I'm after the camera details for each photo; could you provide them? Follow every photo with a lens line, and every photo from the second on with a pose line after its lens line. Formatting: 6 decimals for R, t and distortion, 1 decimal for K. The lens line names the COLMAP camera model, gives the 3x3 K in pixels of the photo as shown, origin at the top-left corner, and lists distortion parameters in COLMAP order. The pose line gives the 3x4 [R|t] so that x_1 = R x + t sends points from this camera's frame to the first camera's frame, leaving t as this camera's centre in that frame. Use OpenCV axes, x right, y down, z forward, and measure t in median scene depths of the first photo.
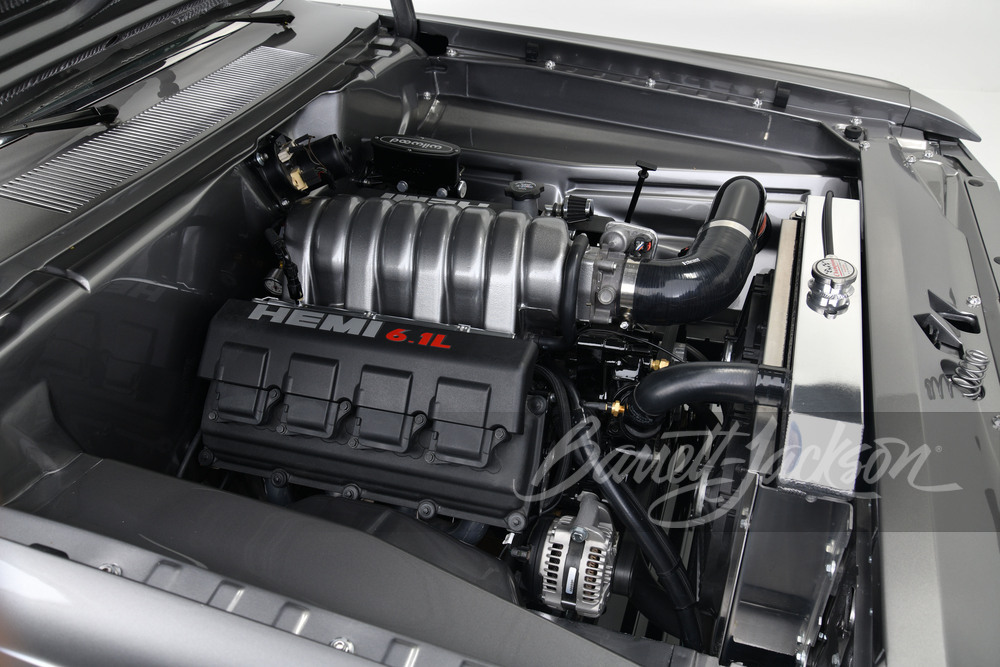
lens RADIAL K [[829.8, 0, 500.0], [0, 829.8, 333.5], [0, 0, 1]] dist [0.003238, 0.003560]
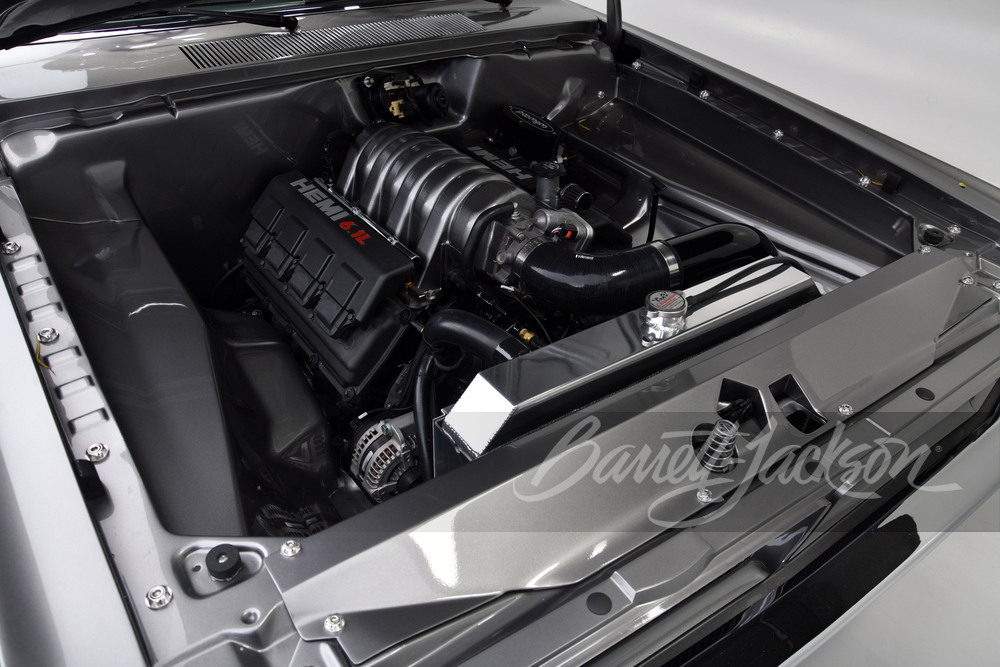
lens RADIAL K [[764.2, 0, 500.0], [0, 764.2, 333.5], [0, 0, 1]] dist [-0.046334, 0.044080]
pose [[0.802057, 0.390731, -0.451701, 0.549134], [-0.396474, 0.913953, 0.086595, -0.033776], [0.446669, 0.109633, 0.887957, 0.075536]]
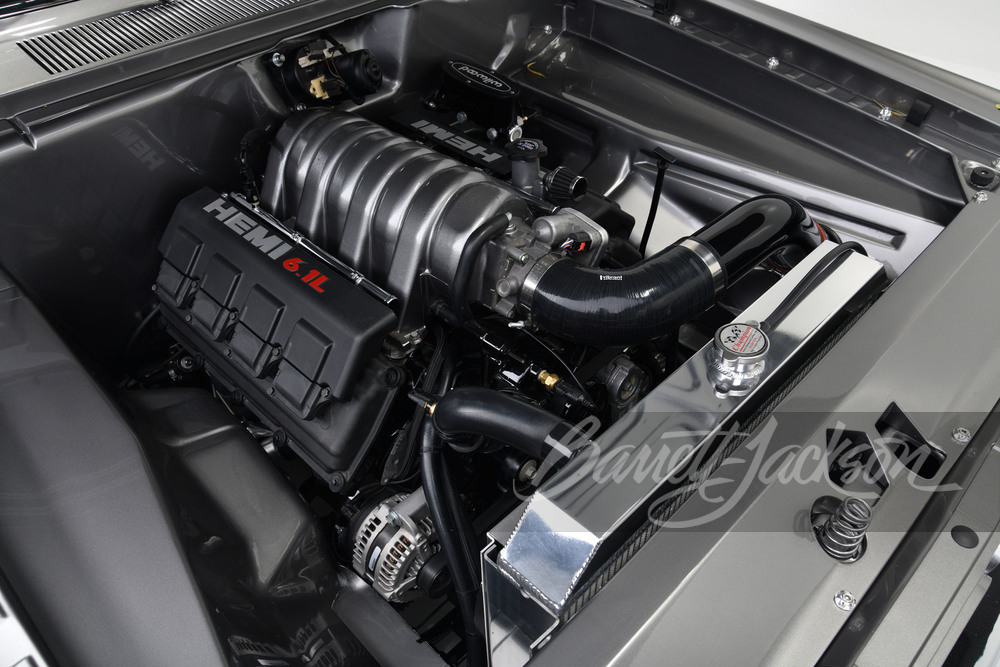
lens RADIAL K [[764.2, 0, 500.0], [0, 764.2, 333.5], [0, 0, 1]] dist [-0.046334, 0.044080]
pose [[0.895514, 0.310947, -0.318383, 0.346307], [-0.271613, 0.948593, 0.162474, -0.112550], [0.352536, -0.059020, 0.933935, 0.196944]]
